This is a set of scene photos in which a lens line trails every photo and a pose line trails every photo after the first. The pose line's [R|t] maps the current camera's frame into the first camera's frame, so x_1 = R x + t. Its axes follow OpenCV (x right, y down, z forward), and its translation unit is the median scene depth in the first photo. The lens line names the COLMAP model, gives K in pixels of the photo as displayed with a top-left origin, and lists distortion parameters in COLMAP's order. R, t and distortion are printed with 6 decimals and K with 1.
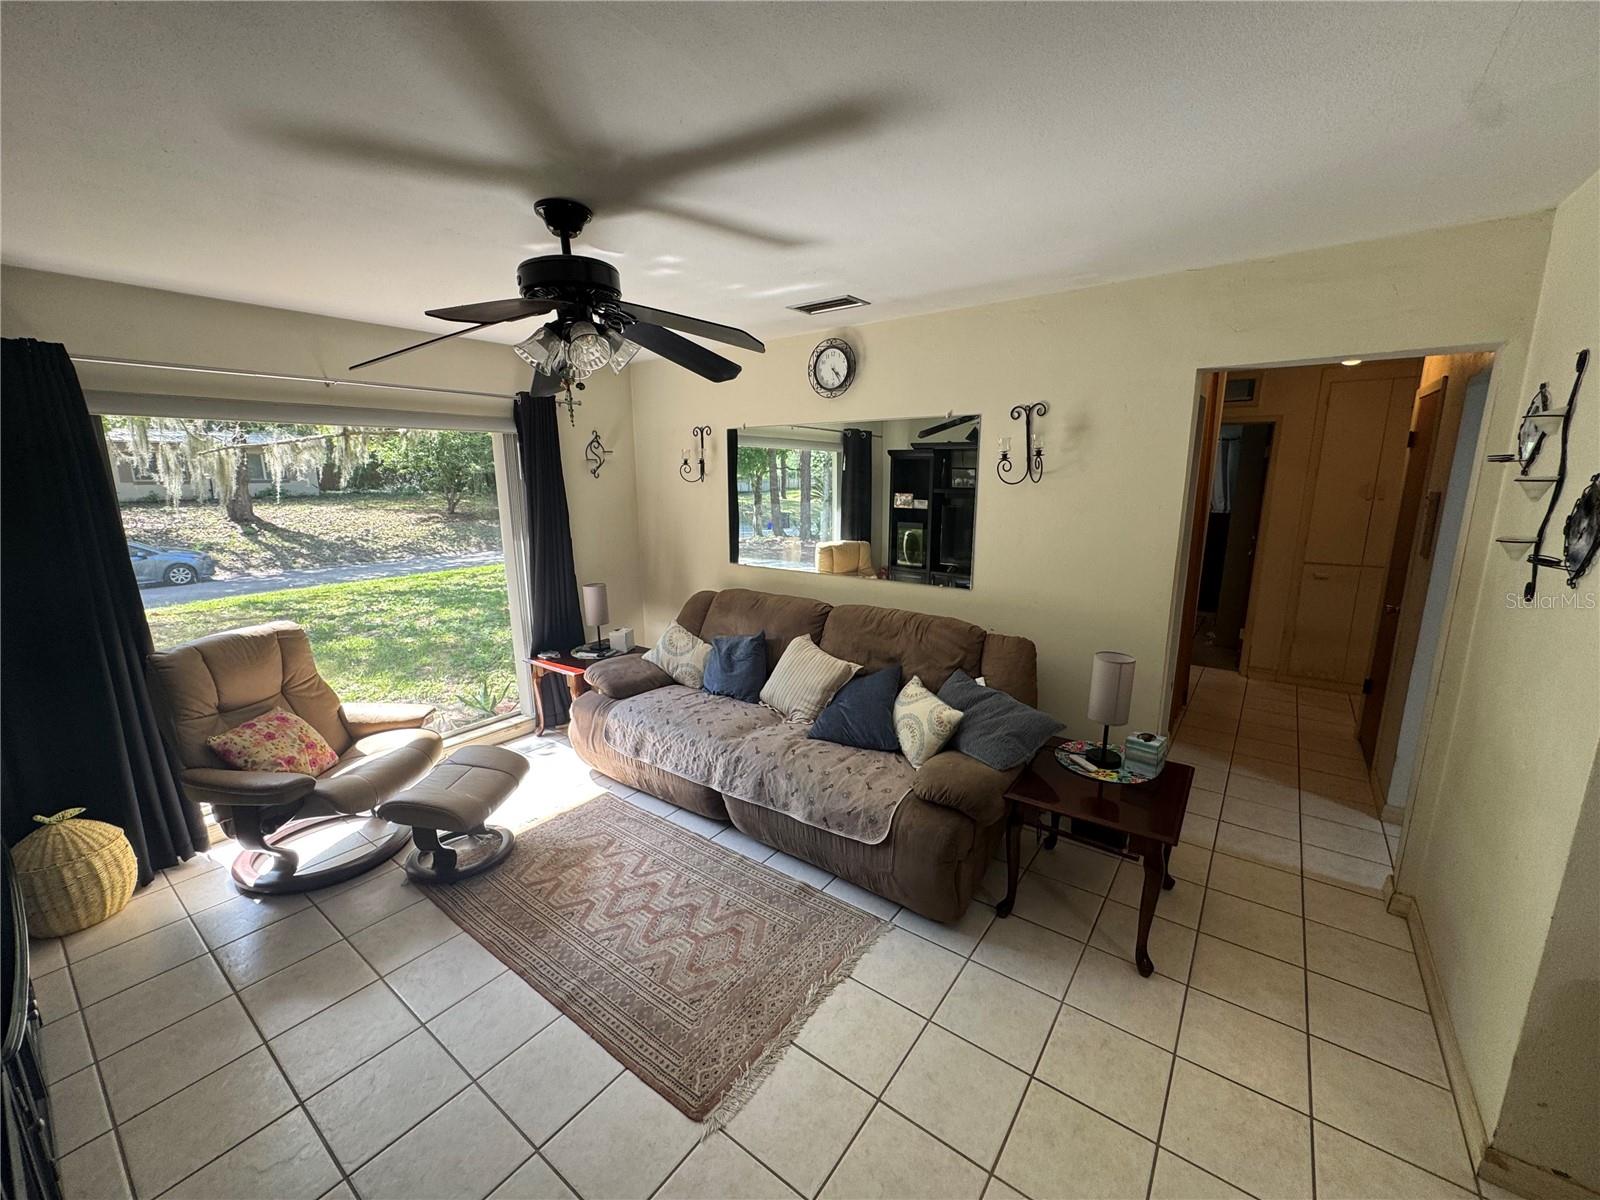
lens RADIAL K [[642.4, 0, 801.0], [0, 642.4, 600.2], [0, 0, 1]] dist [-0.001941, 0.000268]
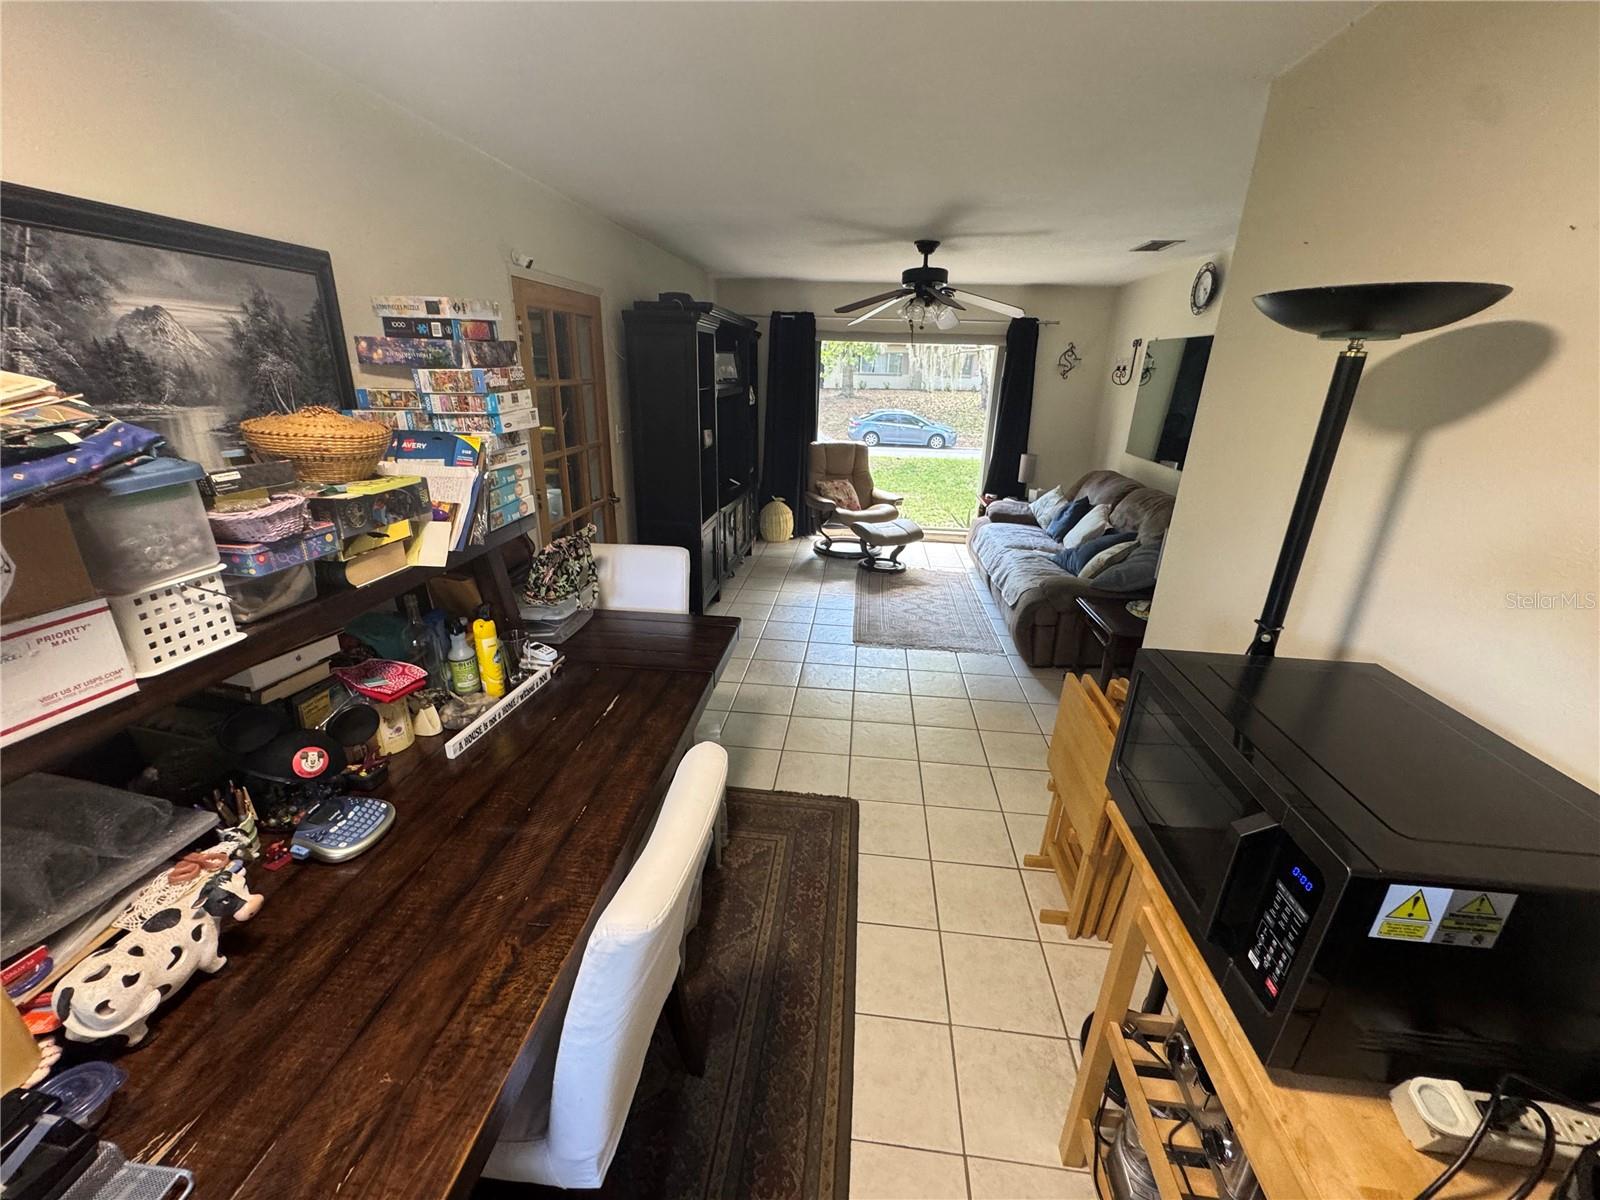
lens RADIAL K [[642.4, 0, 797.5], [0, 642.4, 603.3], [0, 0, 1]] dist [-0.001941, 0.000268]
pose [[0.506193, 0.317058, -0.802024, 1.015315], [-0.199712, 0.947785, 0.248634, 0.058371], [0.838978, 0.034317, 0.543082, -0.324160]]
